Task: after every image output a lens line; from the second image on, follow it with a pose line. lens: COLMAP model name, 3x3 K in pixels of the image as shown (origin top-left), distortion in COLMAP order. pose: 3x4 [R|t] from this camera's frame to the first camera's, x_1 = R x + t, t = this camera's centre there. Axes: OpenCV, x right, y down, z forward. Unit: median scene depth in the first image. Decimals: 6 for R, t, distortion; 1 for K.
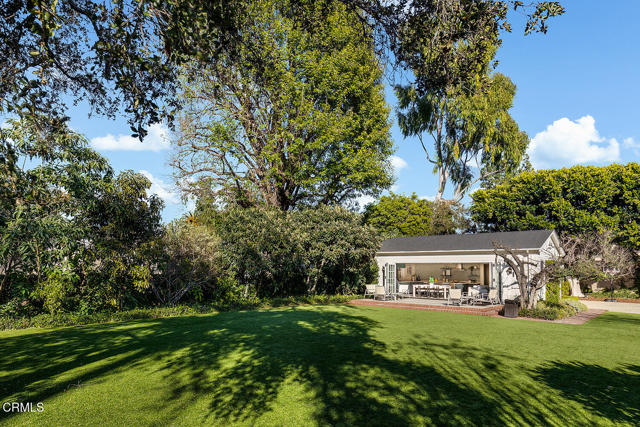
lens RADIAL K [[420.6, 0, 319.1], [0, 420.6, 243.2], [0, 0, 1]] dist [0.043465, 0.001921]
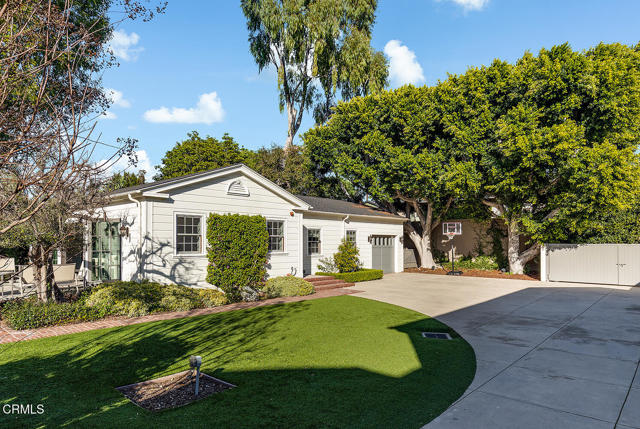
lens RADIAL K [[420.6, 0, 319.1], [0, 420.6, 244.2], [0, 0, 1]] dist [0.043465, 0.001921]
pose [[0.997892, -0.012864, -0.063609, 0.538615], [0.017652, 0.997005, 0.075299, 0.029015], [0.062450, -0.076263, 0.995130, 0.295564]]
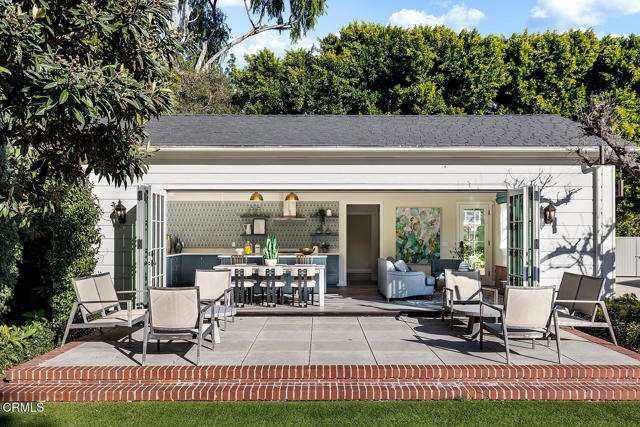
lens RADIAL K [[612.3, 0, 320.1], [0, 612.3, 232.2], [0, 0, 1]] dist [-0.002602, 0.004844]
pose [[0.784491, -0.009698, 0.620064, 0.010328], [-0.032561, 0.997854, 0.056803, 0.039323], [-0.619285, -0.064751, 0.782492, 0.511276]]
